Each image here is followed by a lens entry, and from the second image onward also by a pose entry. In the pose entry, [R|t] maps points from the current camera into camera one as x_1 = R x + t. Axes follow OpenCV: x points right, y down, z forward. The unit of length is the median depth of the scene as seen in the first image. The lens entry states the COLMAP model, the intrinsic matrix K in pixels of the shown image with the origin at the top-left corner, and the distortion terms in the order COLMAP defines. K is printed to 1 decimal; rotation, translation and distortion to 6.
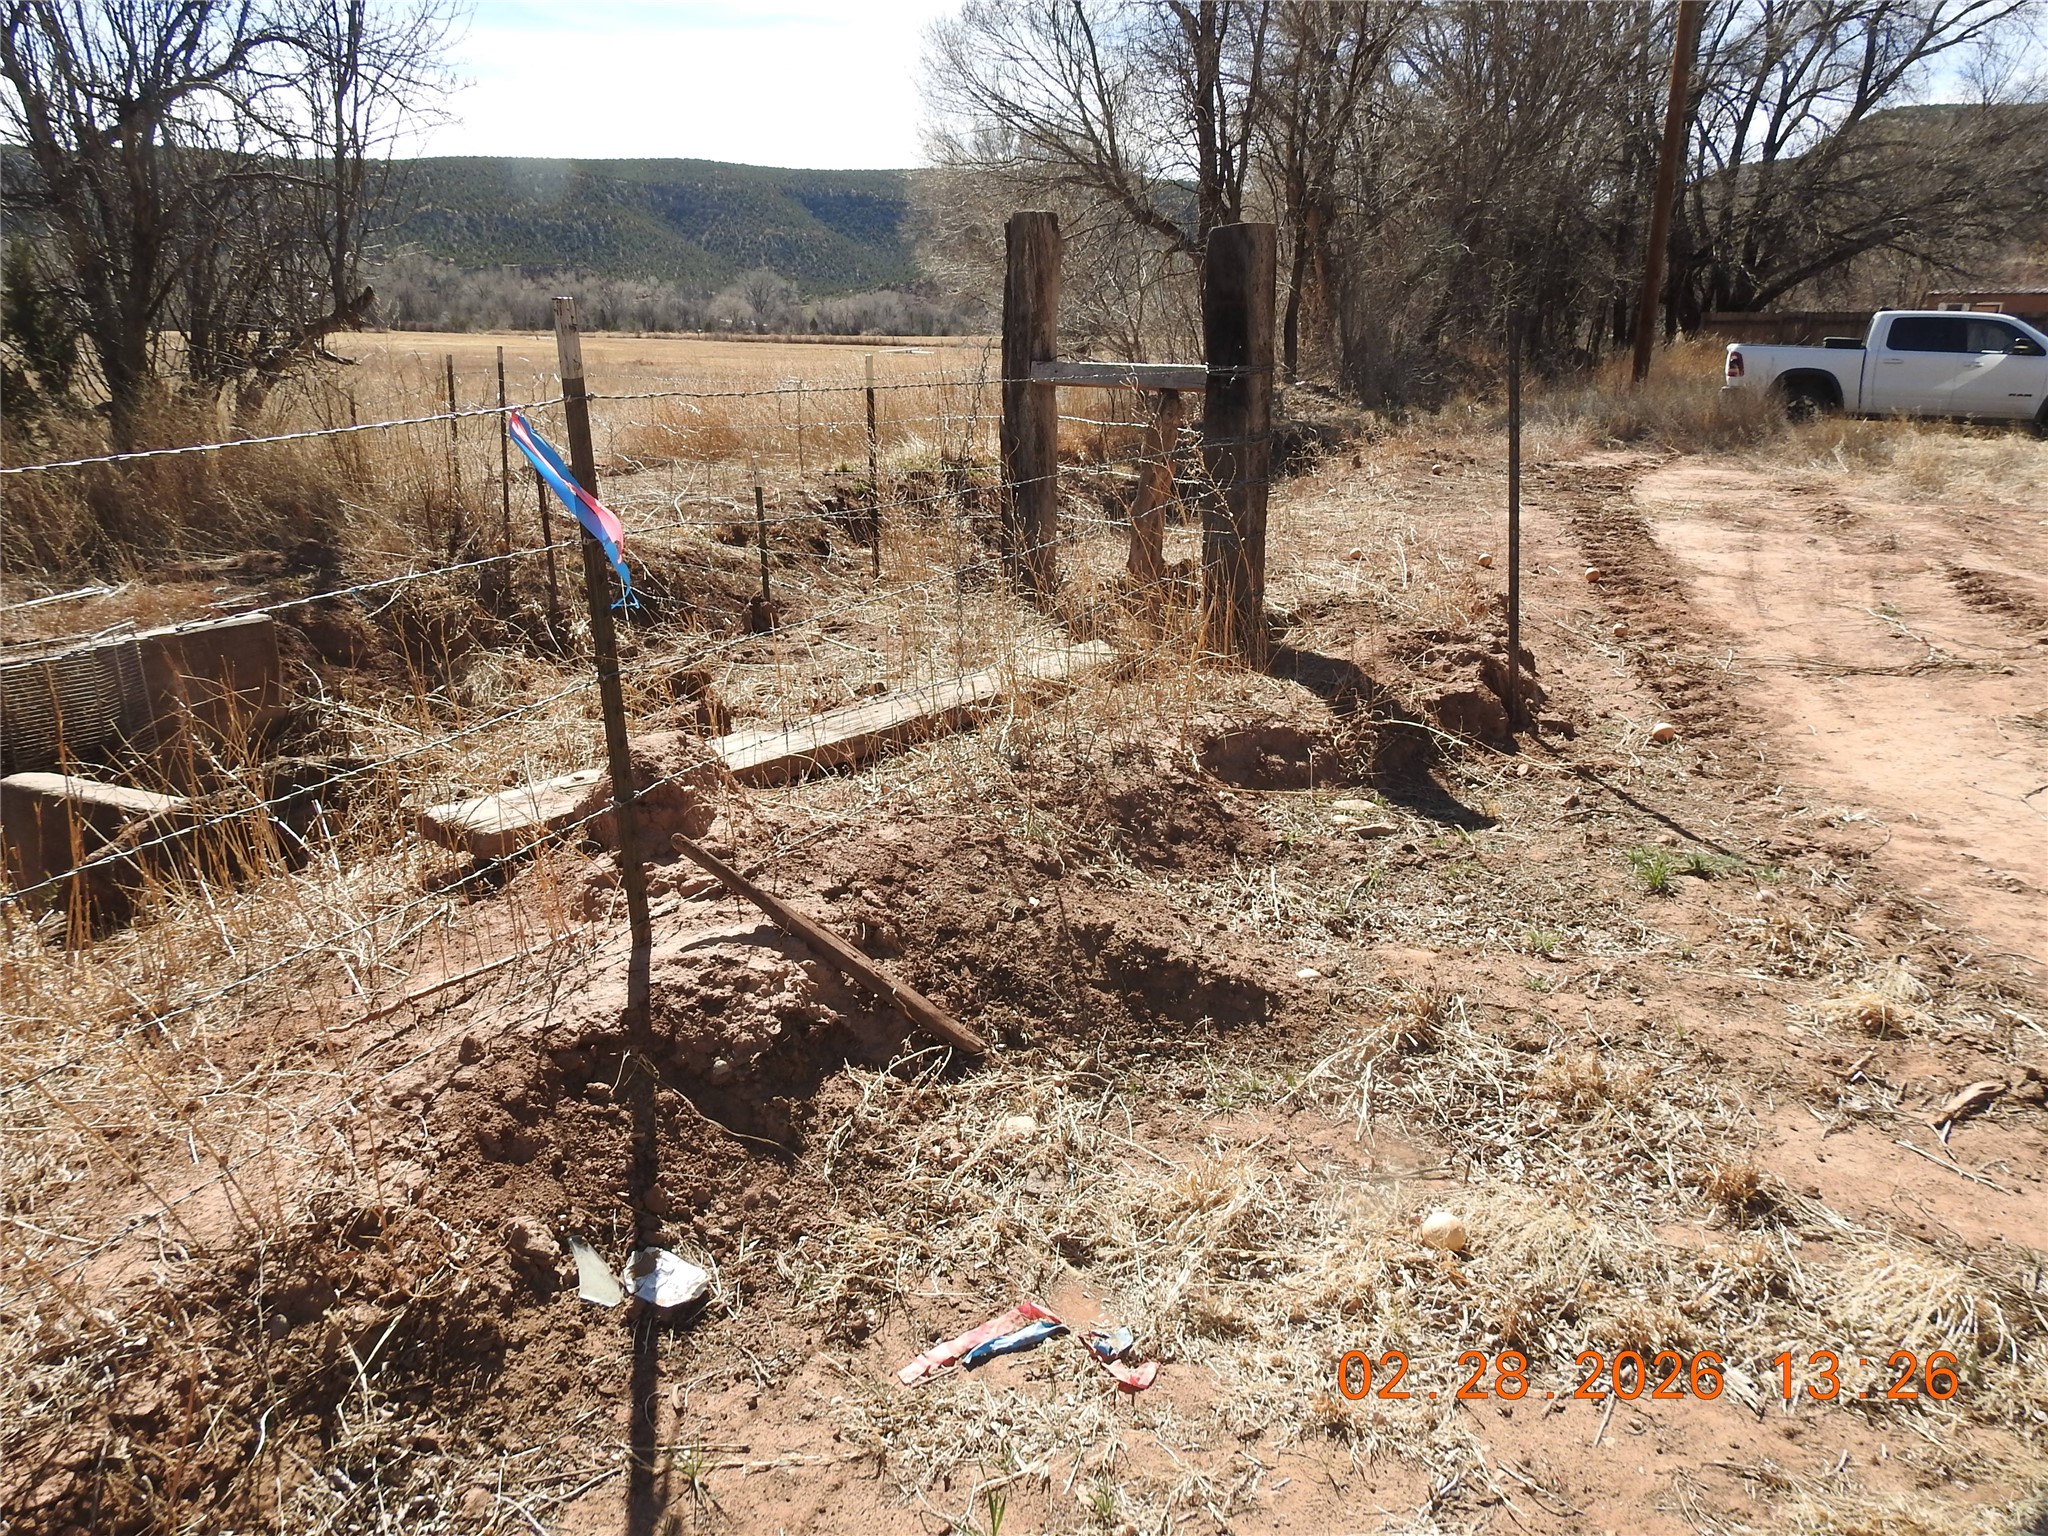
lens RADIAL K [[1476.7, 0, 1024.0], [0, 1476.7, 765.6], [0, 0, 1]] dist [0.017285, -0.009632]
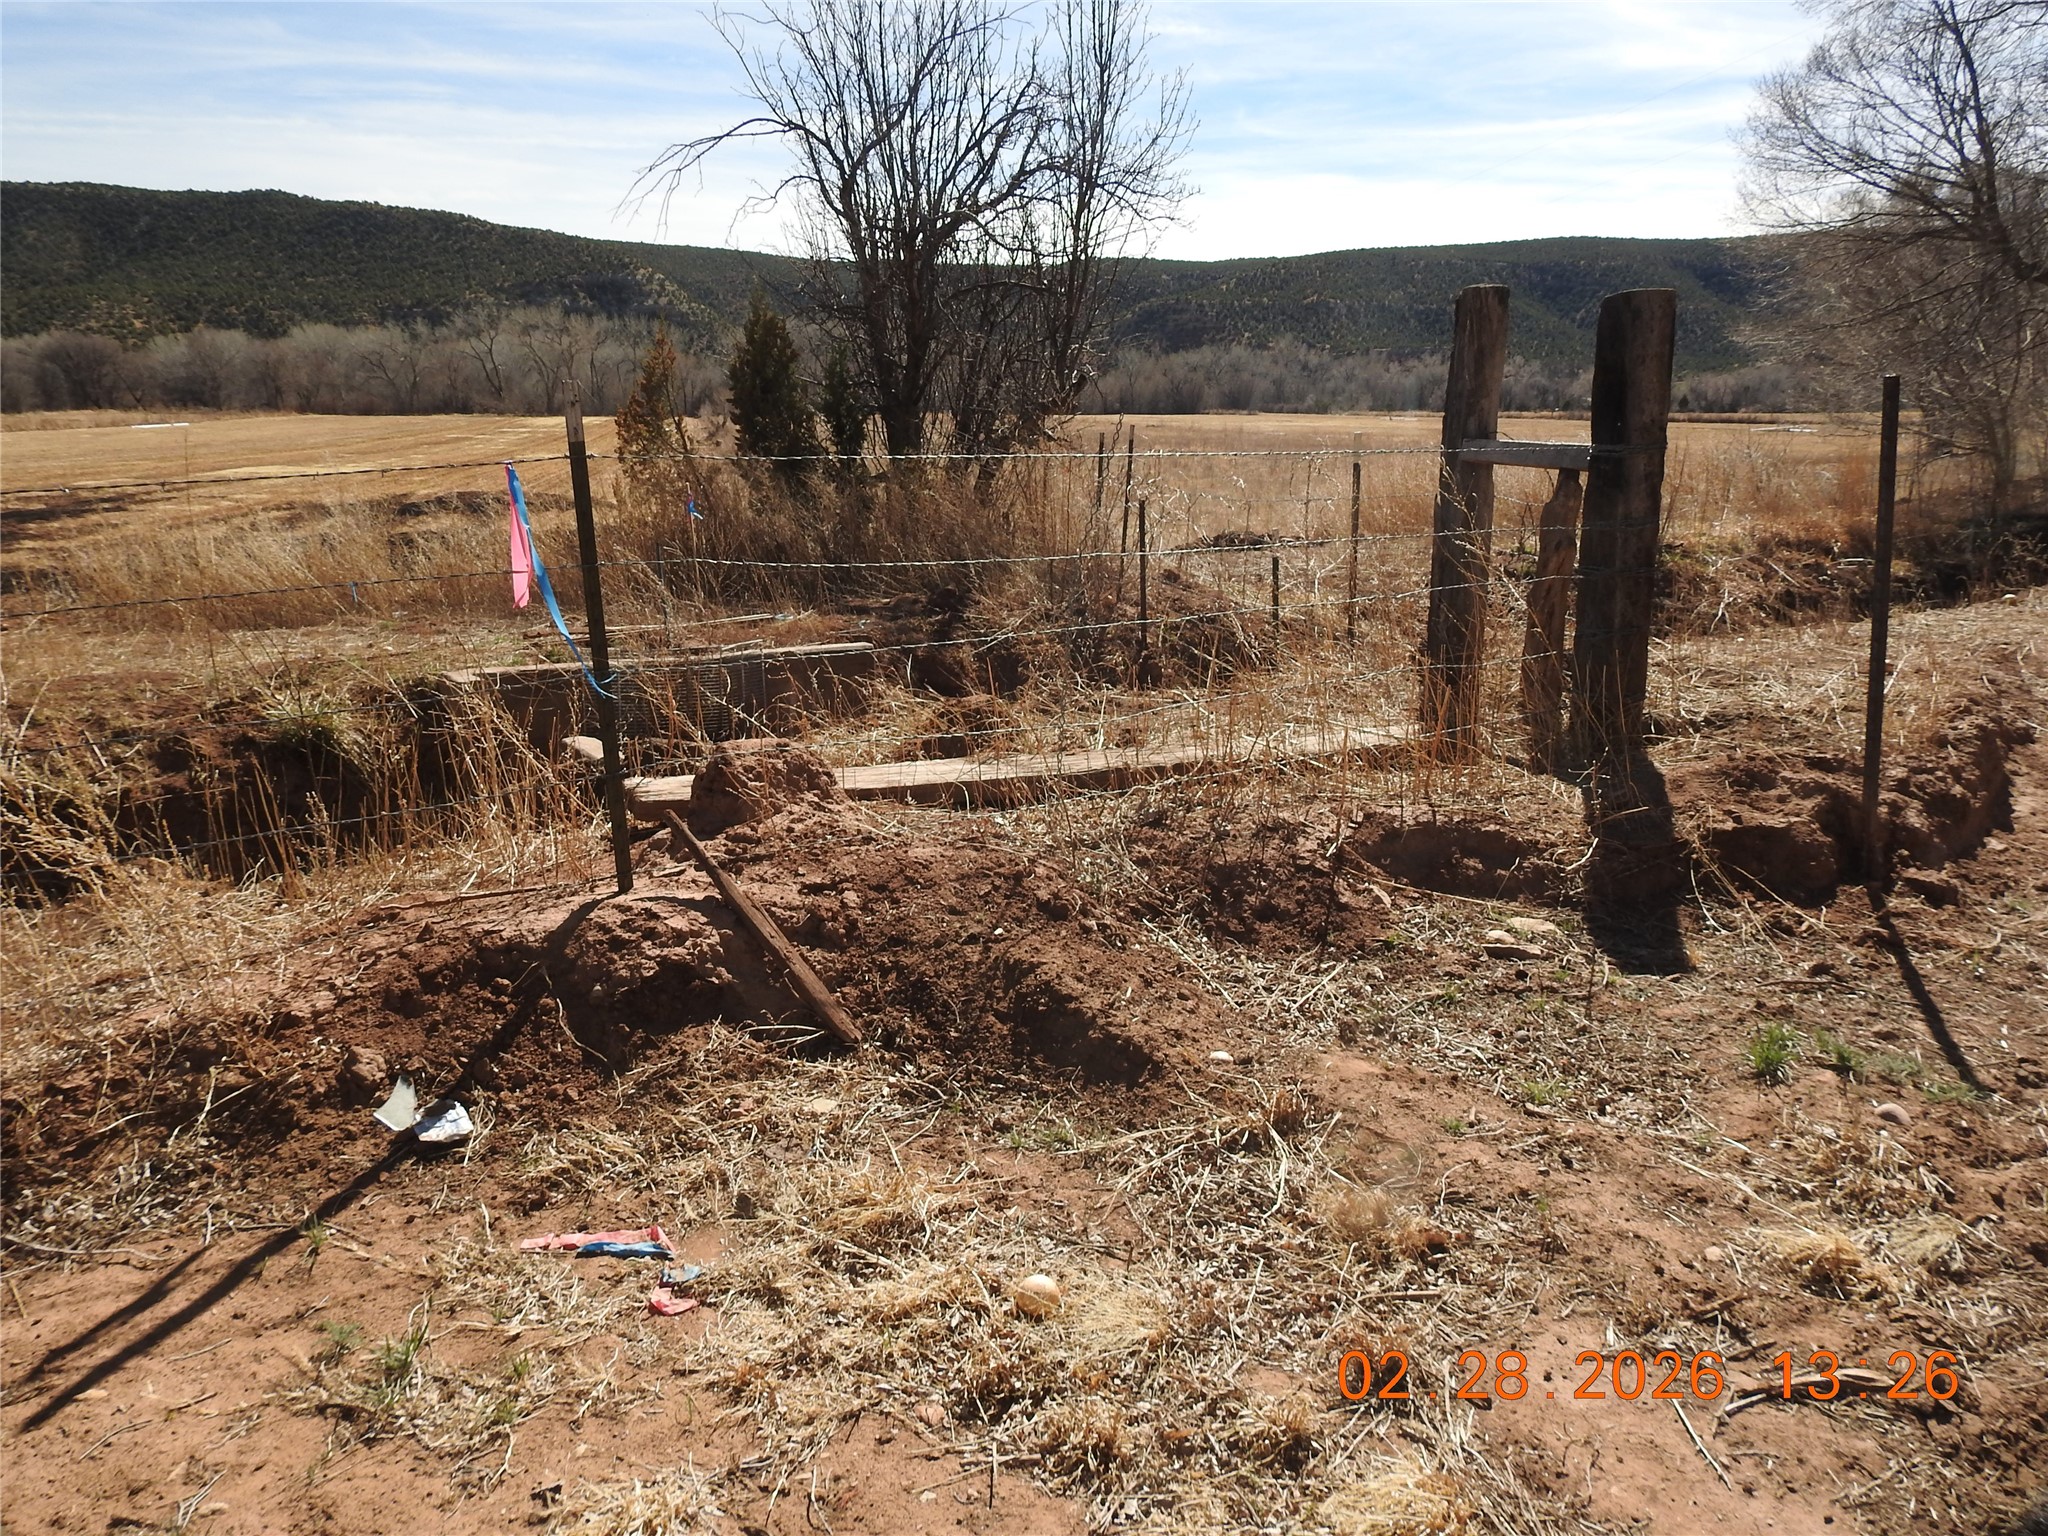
lens RADIAL K [[1476.7, 0, 1015.3], [0, 1476.7, 774.2], [0, 0, 1]] dist [0.017285, -0.009632]
pose [[0.841513, 0.124585, -0.525675, 0.642337], [-0.148270, 0.988942, -0.002974, -0.022240], [0.519492, 0.080445, 0.850680, 0.098609]]
